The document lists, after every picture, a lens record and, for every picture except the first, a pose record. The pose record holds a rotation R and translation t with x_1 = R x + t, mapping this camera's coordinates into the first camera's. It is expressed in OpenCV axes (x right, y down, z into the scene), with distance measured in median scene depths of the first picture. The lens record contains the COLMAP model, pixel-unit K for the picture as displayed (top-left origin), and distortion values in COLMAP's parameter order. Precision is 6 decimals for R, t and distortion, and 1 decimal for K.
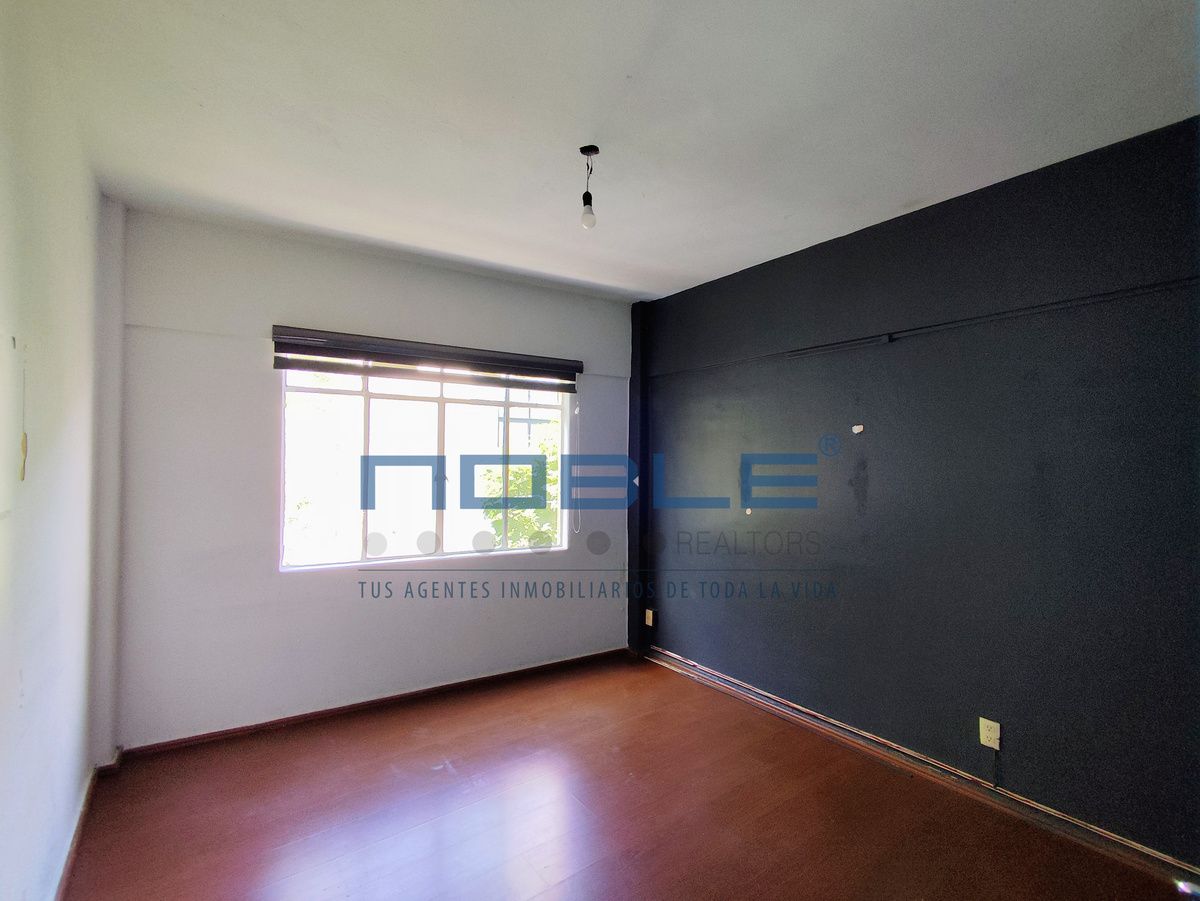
lens RADIAL K [[546.3, 0, 608.8], [0, 546.3, 453.1], [0, 0, 1]] dist [-0.005589, 0.000016]
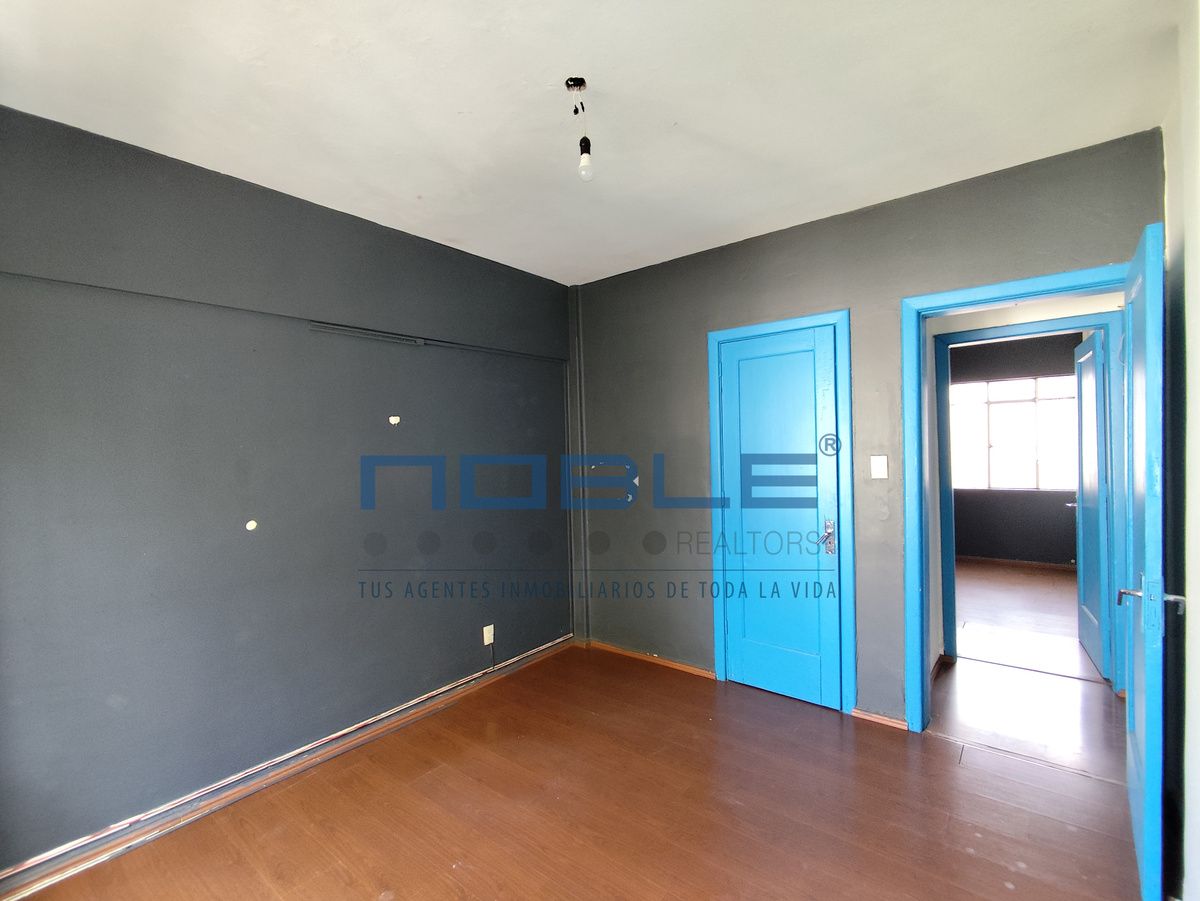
lens RADIAL K [[546.3, 0, 608.8], [0, 546.3, 453.1], [0, 0, 1]] dist [-0.005589, 0.000016]
pose [[-0.247386, -0.010795, 0.968857, -0.736943], [0.013401, 0.999804, 0.014562, 0.010844], [-0.968824, 0.016587, -0.247193, 0.968439]]
